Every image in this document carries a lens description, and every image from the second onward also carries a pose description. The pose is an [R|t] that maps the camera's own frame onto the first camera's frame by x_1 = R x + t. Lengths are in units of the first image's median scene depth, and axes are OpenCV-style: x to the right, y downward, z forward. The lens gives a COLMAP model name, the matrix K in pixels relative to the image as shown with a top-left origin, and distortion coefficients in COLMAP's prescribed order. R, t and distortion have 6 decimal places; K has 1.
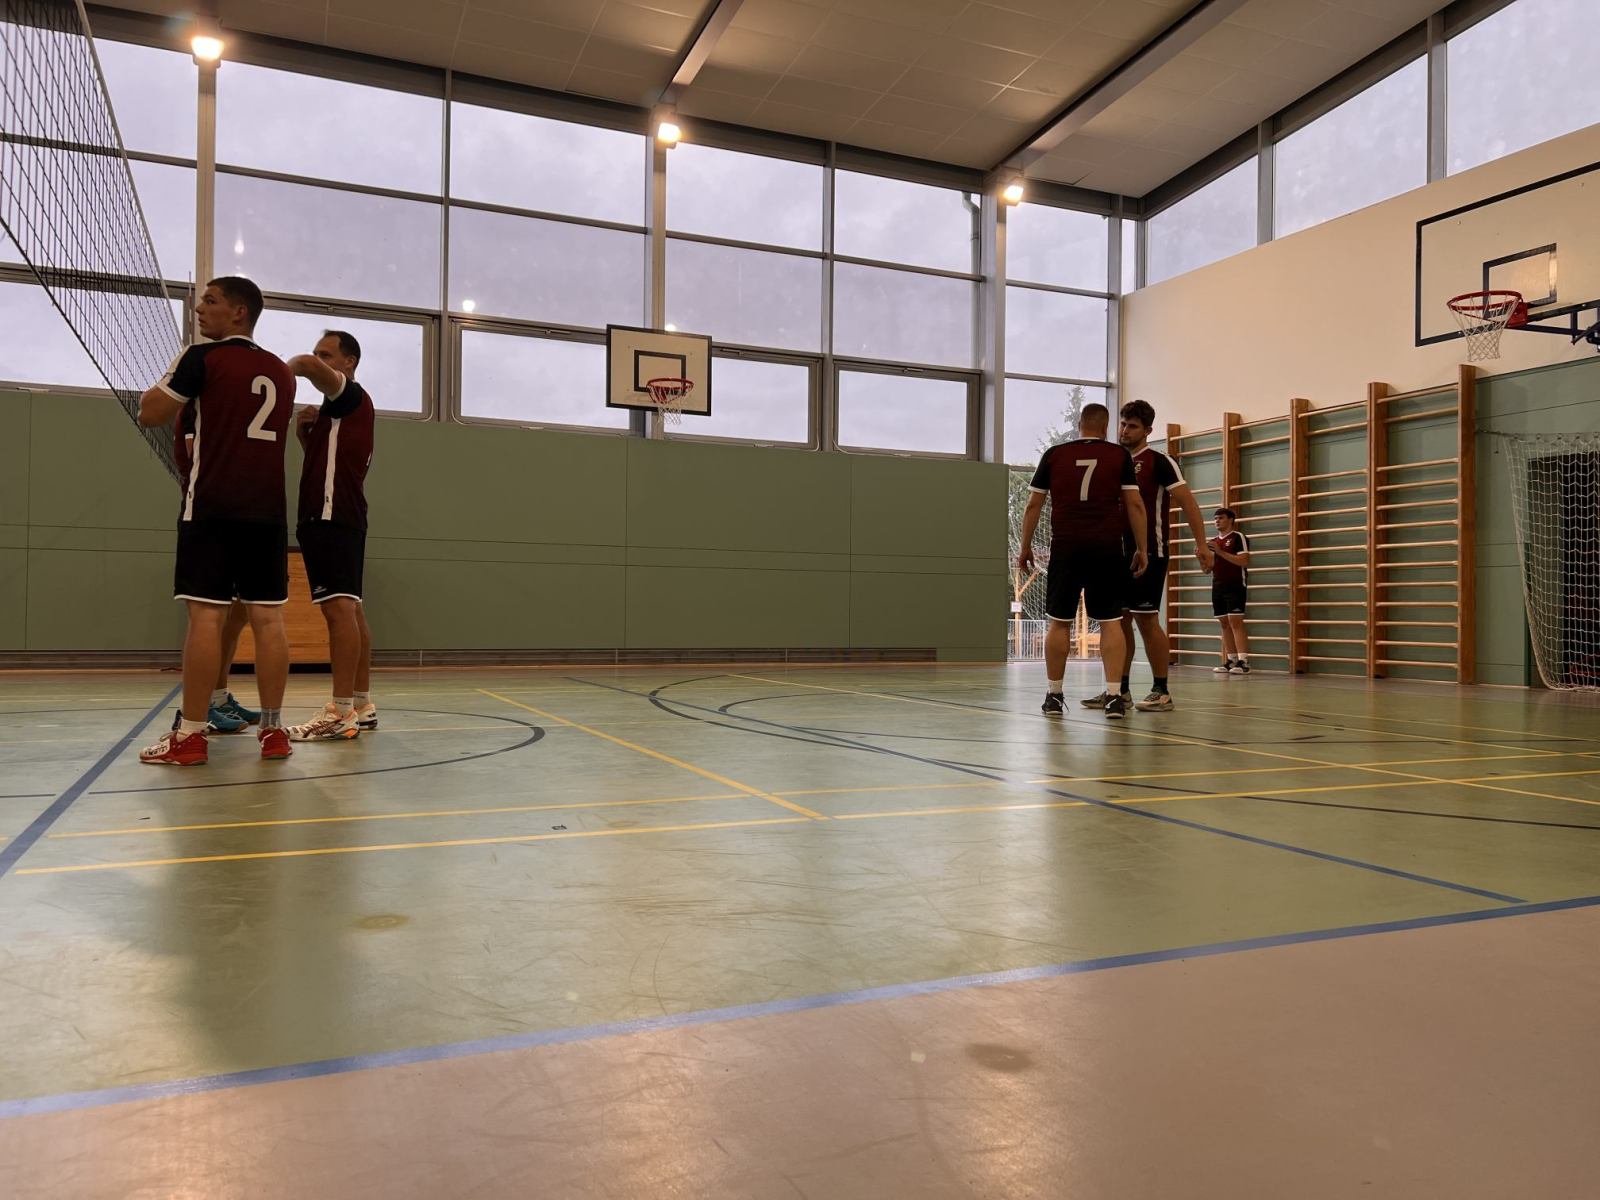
lens RADIAL K [[1198.6, 0, 788.6], [0, 1198.6, 595.2], [0, 0, 1]] dist [0.059399, -0.066955]
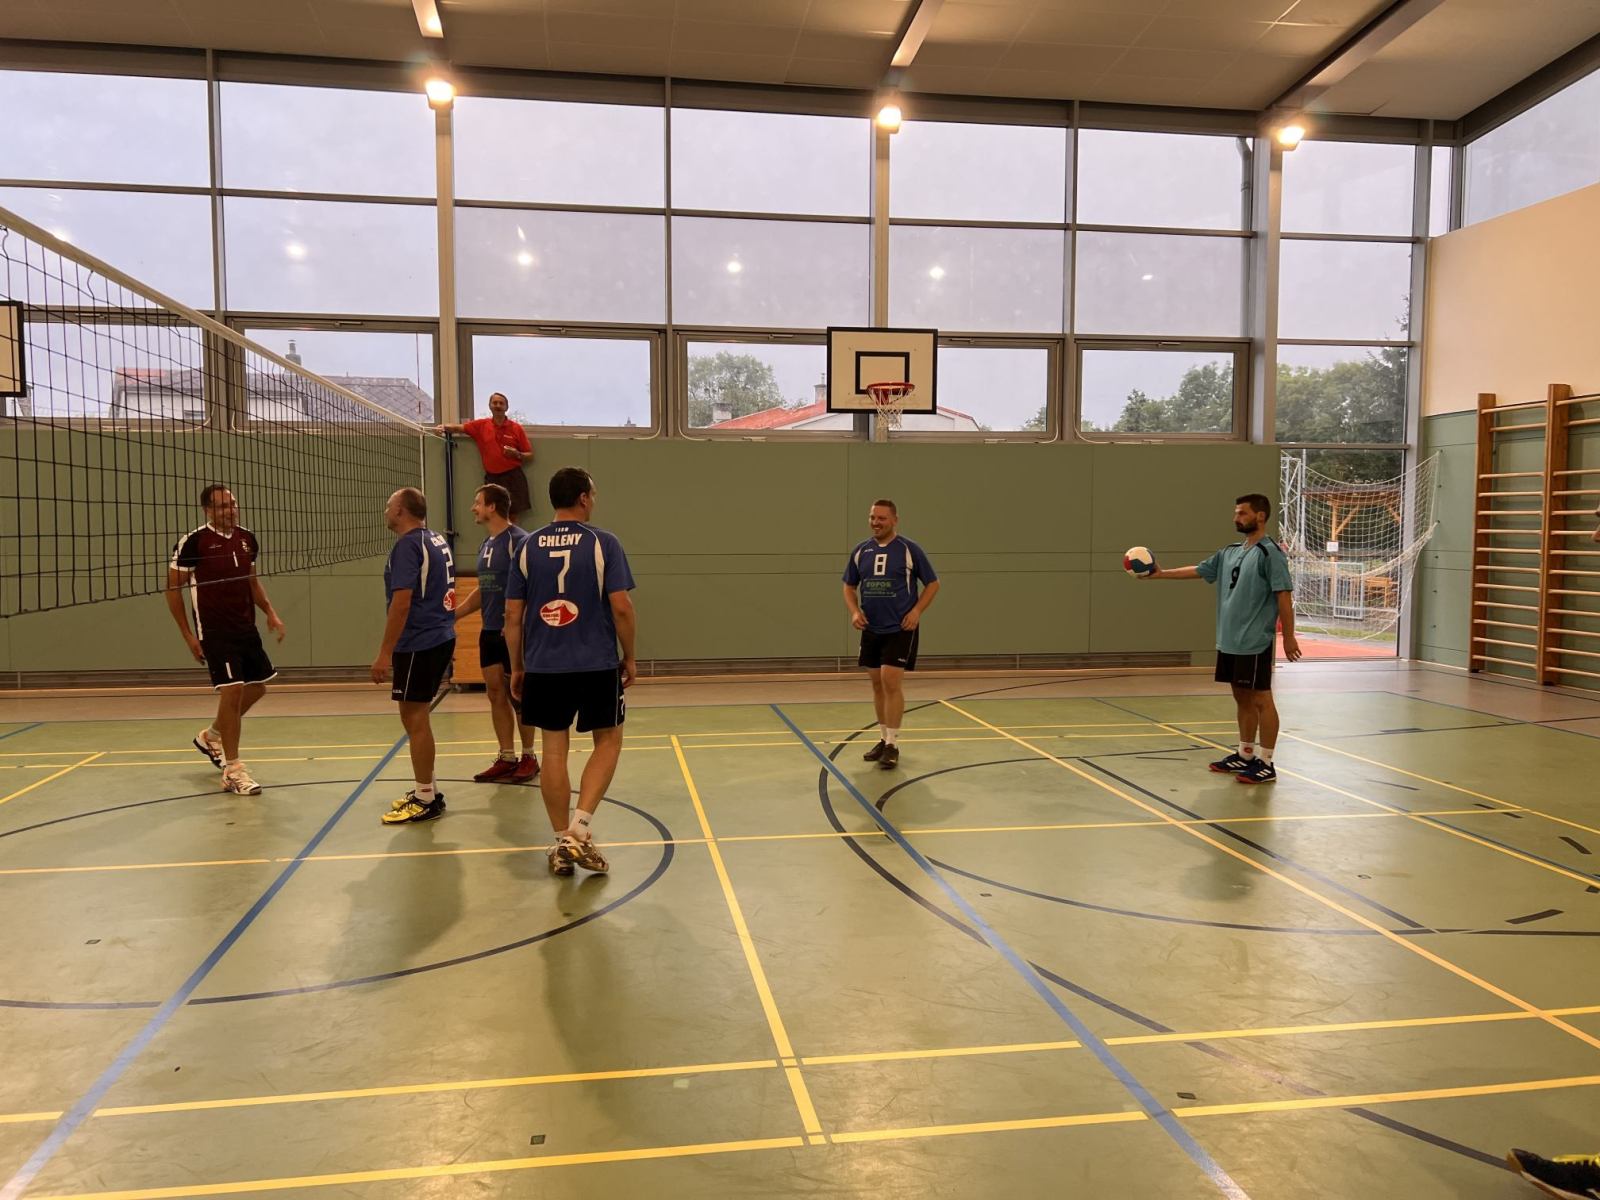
lens RADIAL K [[1198.6, 0, 782.7], [0, 1198.6, 601.0], [0, 0, 1]] dist [0.059399, -0.066955]
pose [[0.967049, 0.006663, -0.254505, 0.062357], [0.014161, 0.996702, 0.079903, -0.079770], [0.254198, -0.080874, 0.963765, 0.032867]]
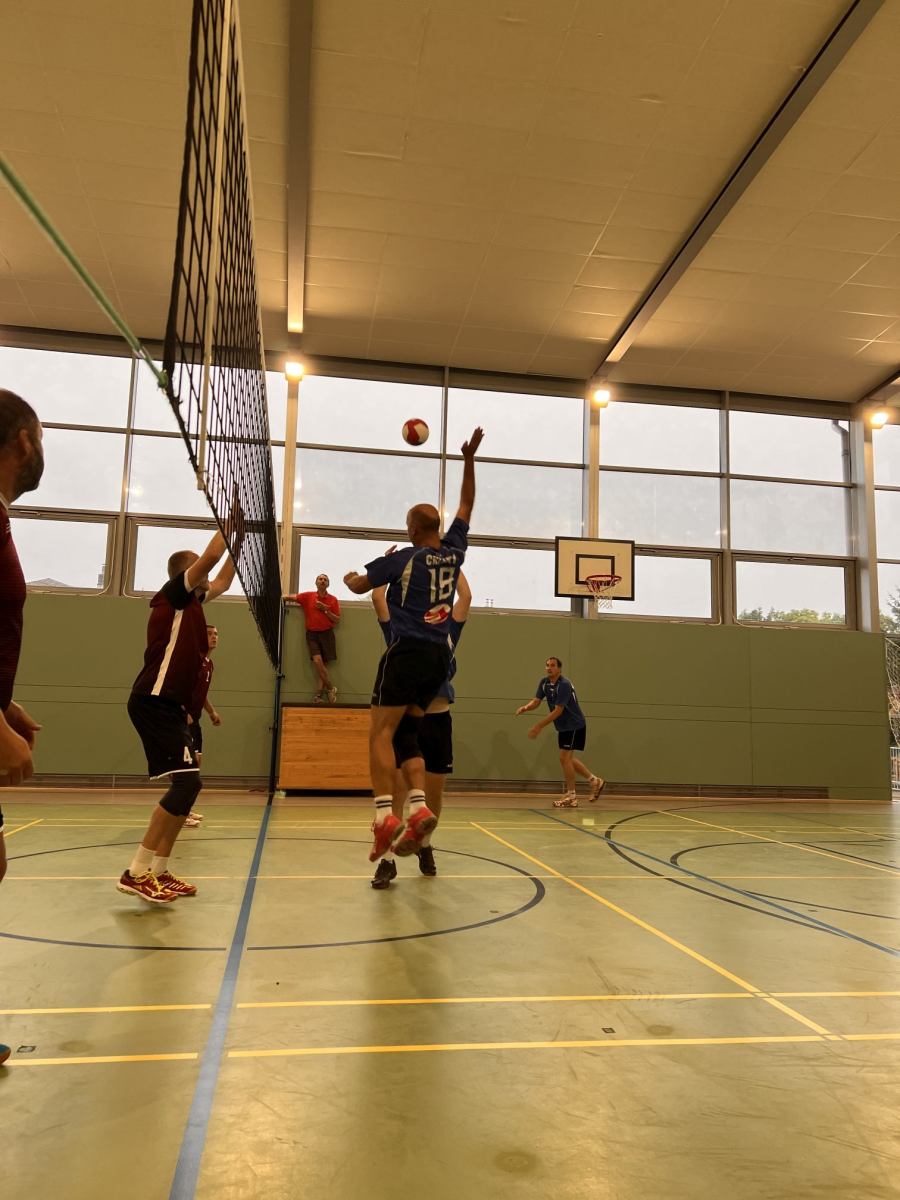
lens RADIAL K [[899.0, 0, 439.1], [0, 899.0, 594.9], [0, 0, 1]] dist [0.059399, -0.066955]
pose [[0.969221, -0.017697, -0.245557, -0.030519], [-0.013218, 0.992234, -0.123682, -0.031991], [0.245839, 0.123121, 0.961460, 0.004061]]
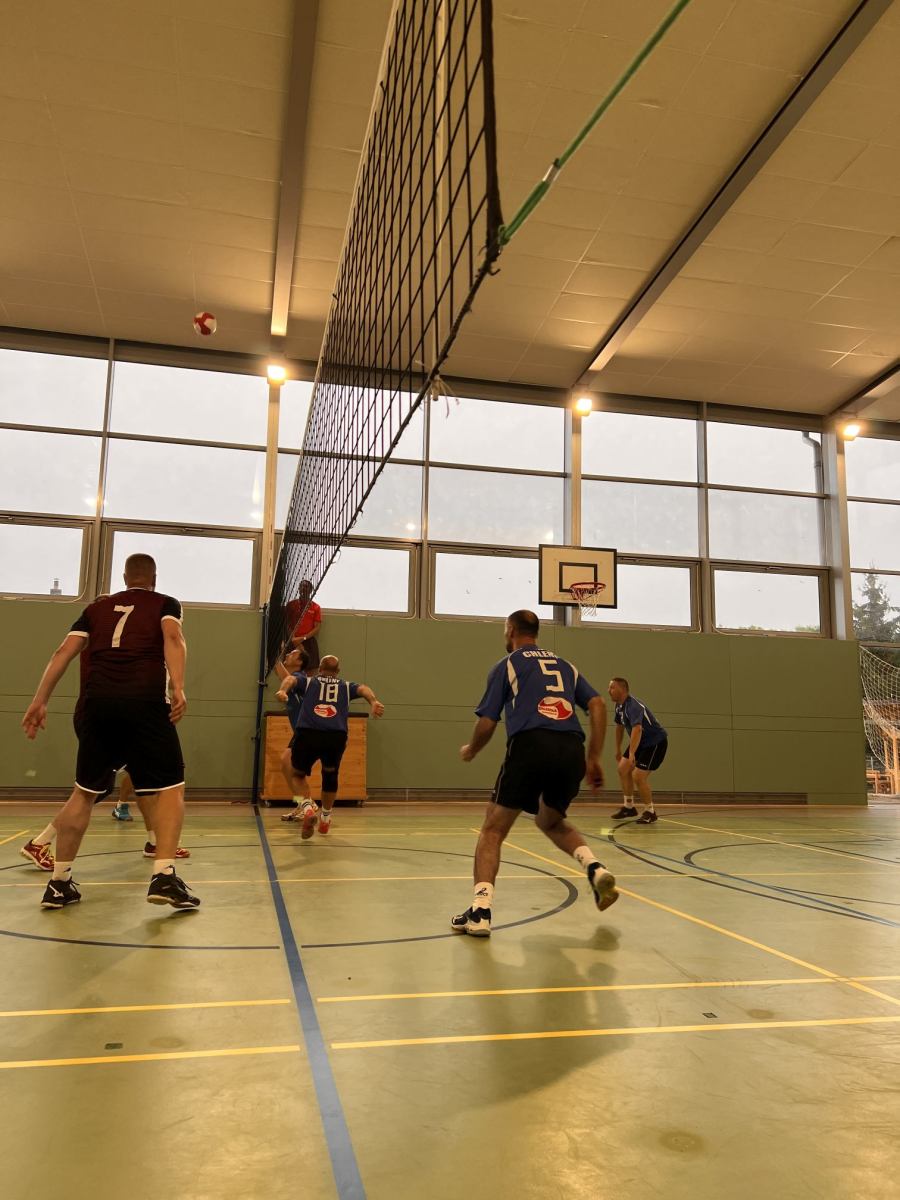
lens RADIAL K [[899.0, 0, 439.4], [0, 899.0, 602.6], [0, 0, 1]] dist [0.059399, -0.066955]
pose [[0.981196, -0.020944, -0.191873, -0.067293], [-0.005559, 0.990616, -0.136560, -0.021026], [0.192933, 0.135059, 0.971873, 0.006485]]
